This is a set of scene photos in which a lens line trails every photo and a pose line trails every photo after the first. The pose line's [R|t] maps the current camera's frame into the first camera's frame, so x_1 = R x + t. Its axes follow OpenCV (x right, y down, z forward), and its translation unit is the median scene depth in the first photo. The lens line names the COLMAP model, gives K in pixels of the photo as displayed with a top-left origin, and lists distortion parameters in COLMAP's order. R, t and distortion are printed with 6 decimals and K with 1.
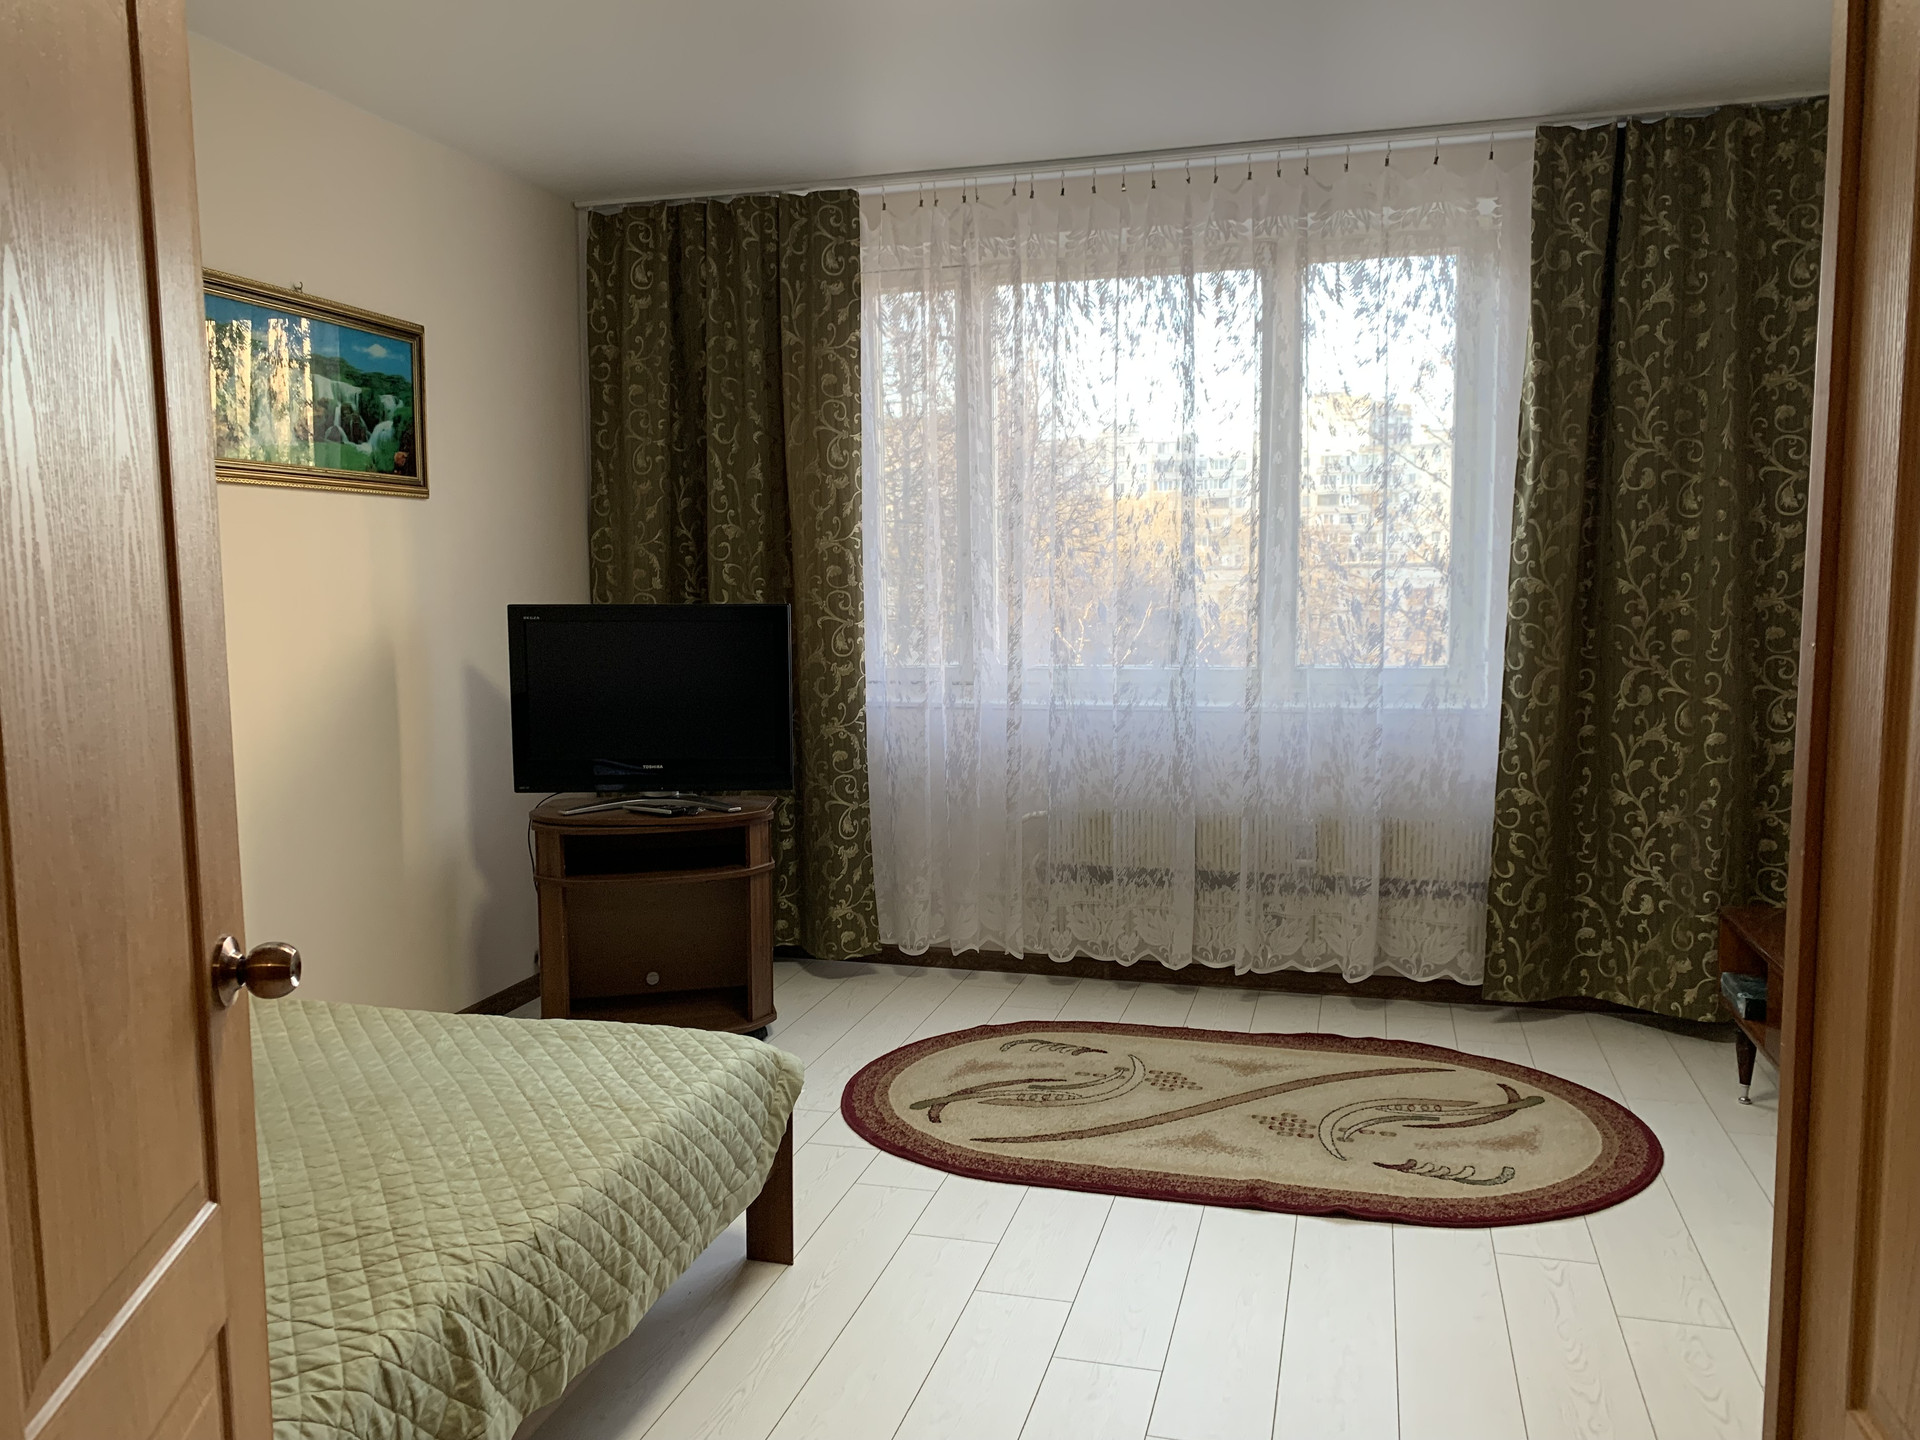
lens RADIAL K [[1461.1, 0, 952.7], [0, 1461.1, 728.2], [0, 0, 1]] dist [0.030558, -0.030749]
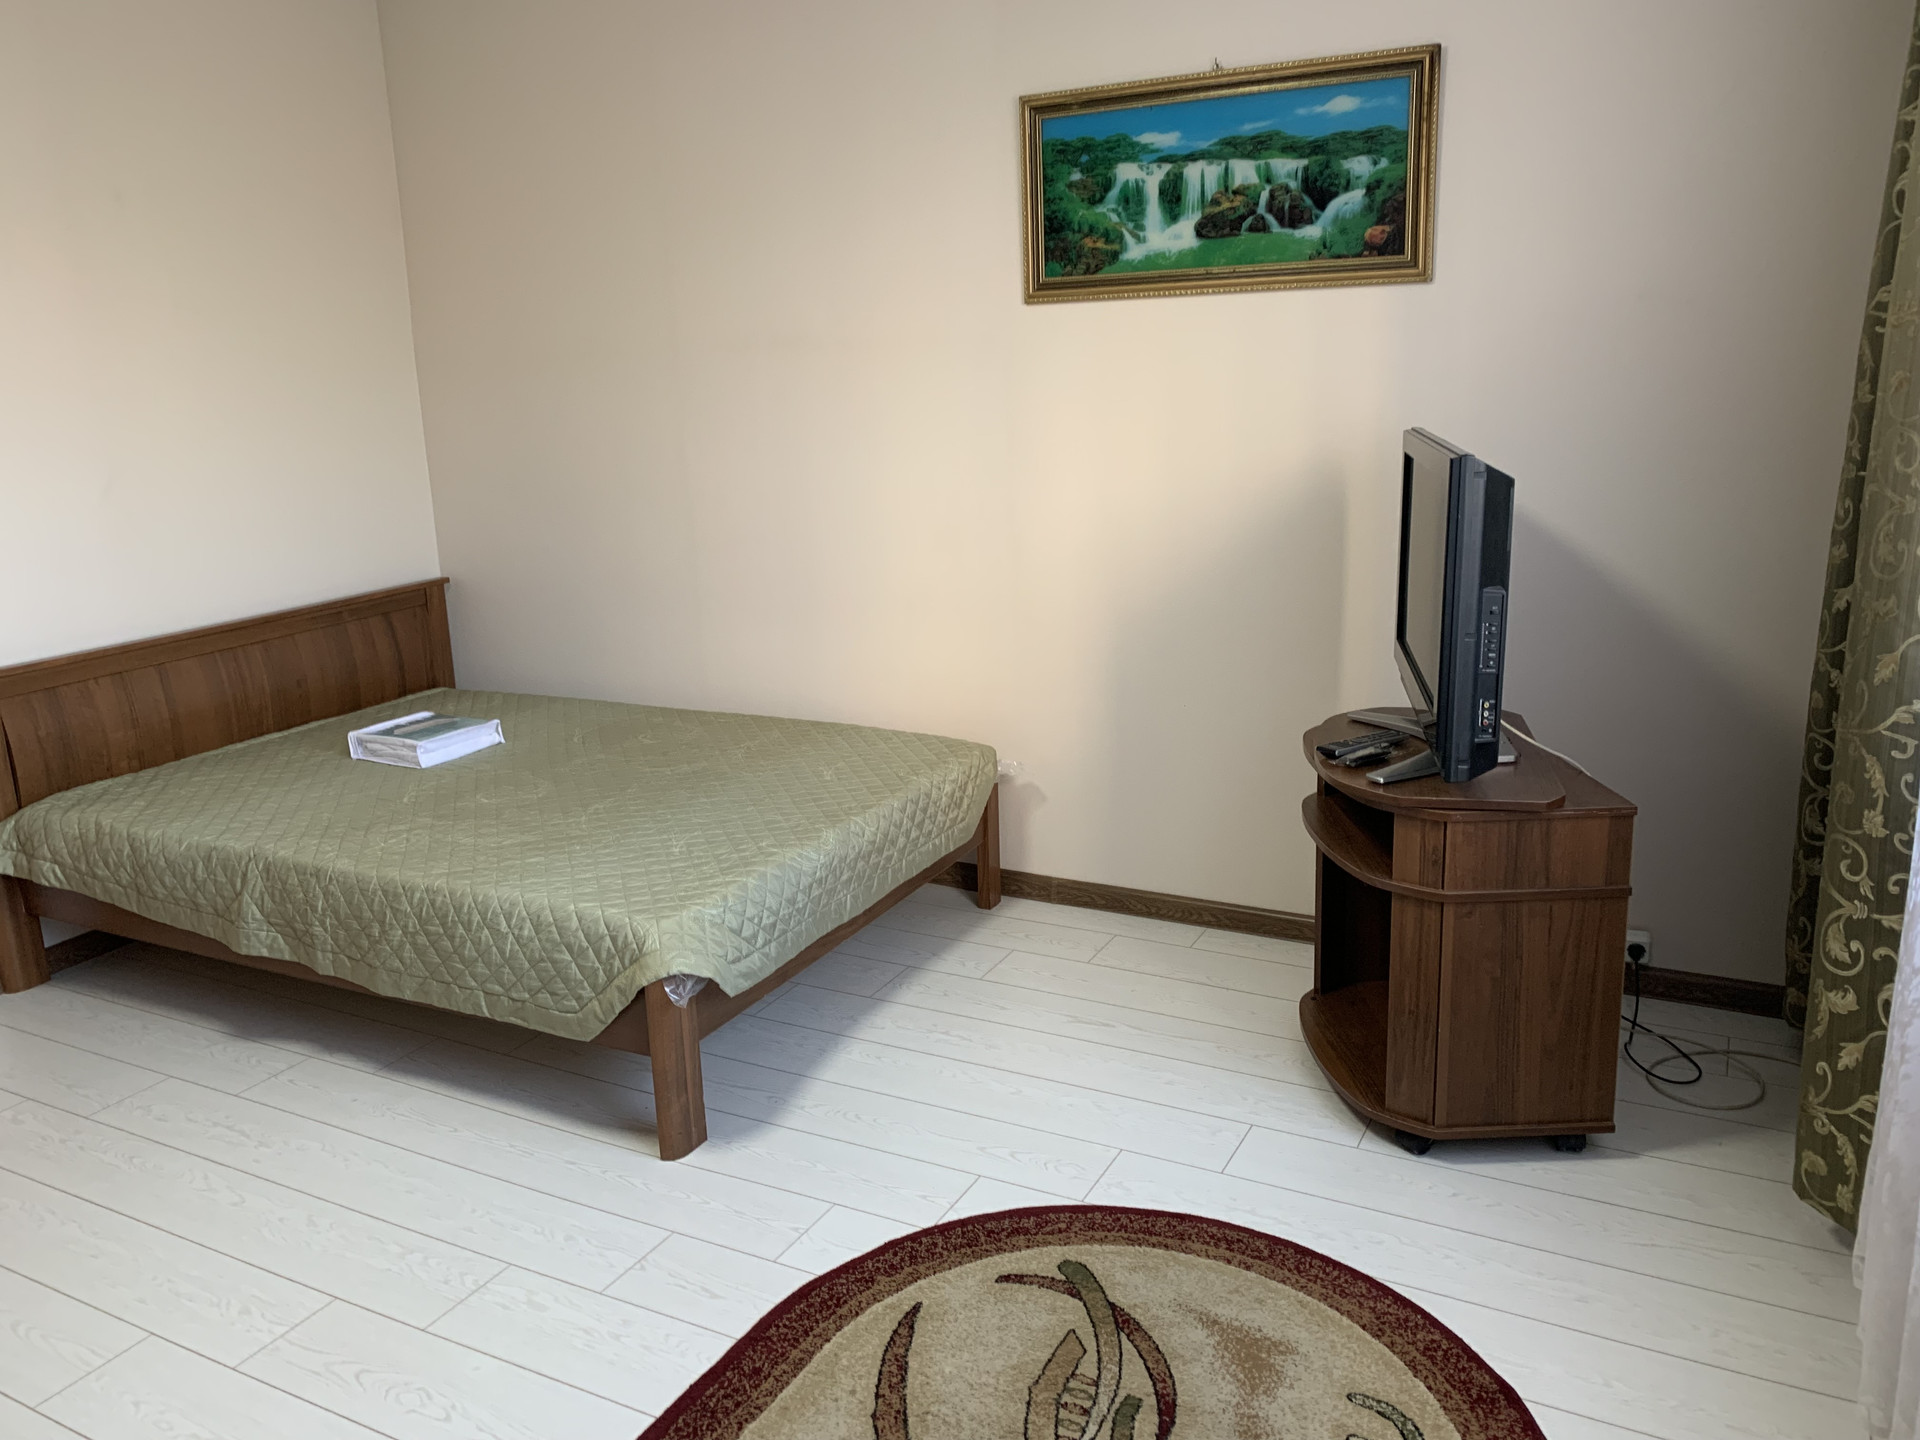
lens RADIAL K [[1461.1, 0, 950.9], [0, 1461.1, 708.1], [0, 0, 1]] dist [0.030558, -0.030749]
pose [[-0.207333, 0.238187, -0.948831, 0.500545], [-0.077371, 0.962876, 0.258619, -0.127606], [0.975206, 0.127032, -0.181207, 0.971554]]
